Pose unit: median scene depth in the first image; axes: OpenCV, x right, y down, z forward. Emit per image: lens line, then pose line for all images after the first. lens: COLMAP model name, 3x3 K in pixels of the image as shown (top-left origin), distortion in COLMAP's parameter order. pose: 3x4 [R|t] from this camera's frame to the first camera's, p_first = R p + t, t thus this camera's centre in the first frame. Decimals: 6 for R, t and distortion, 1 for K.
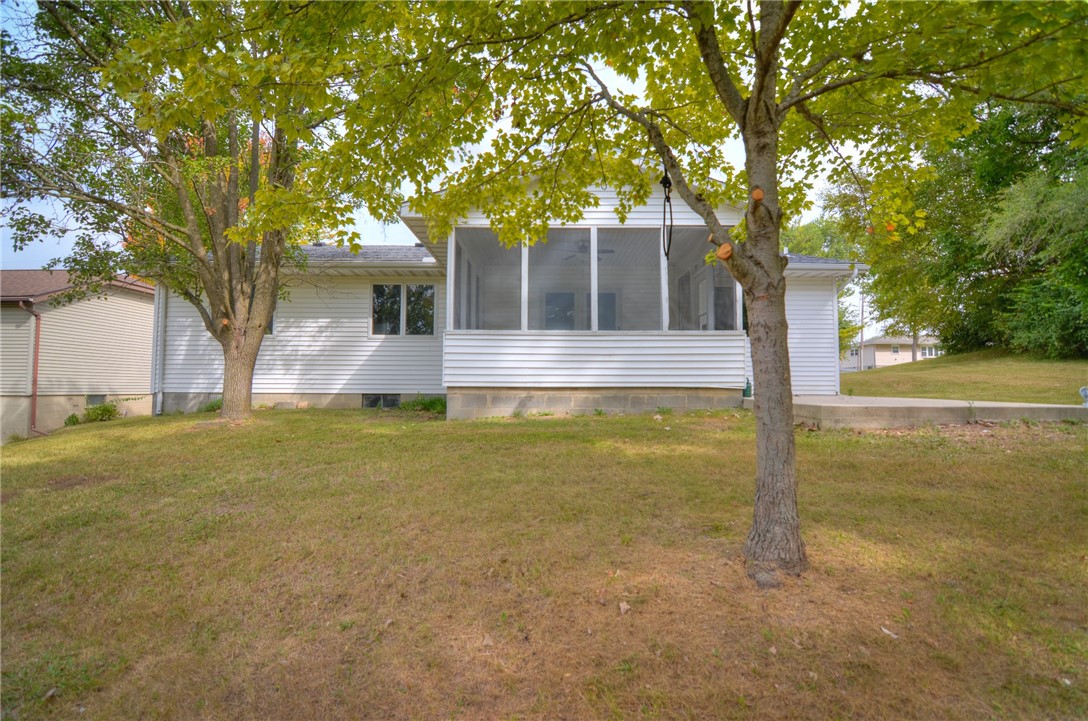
lens RADIAL K [[524.7, 0, 544.1], [0, 524.7, 360.6], [0, 0, 1]] dist [-0.015483, -0.006011]
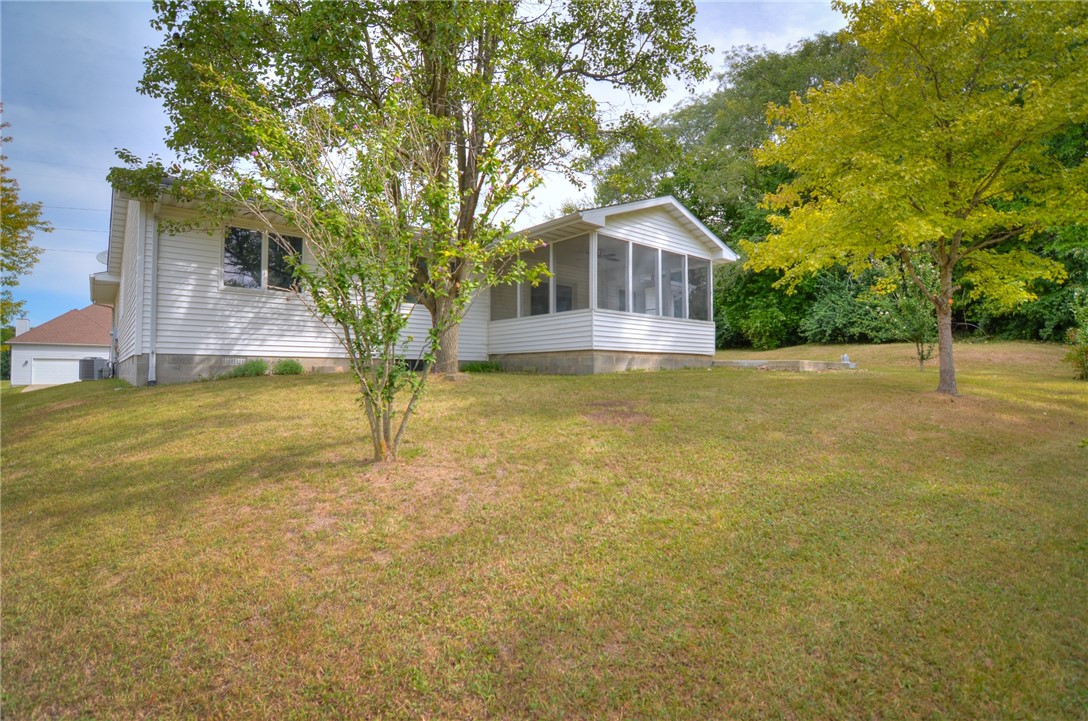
lens RADIAL K [[524.7, 0, 545.0], [0, 524.7, 361.3], [0, 0, 1]] dist [-0.015483, -0.006011]
pose [[0.760165, 0.011923, 0.649621, -0.793857], [-0.030318, 0.999393, 0.017136, 0.041129], [-0.649023, -0.032721, 0.760065, 0.026432]]
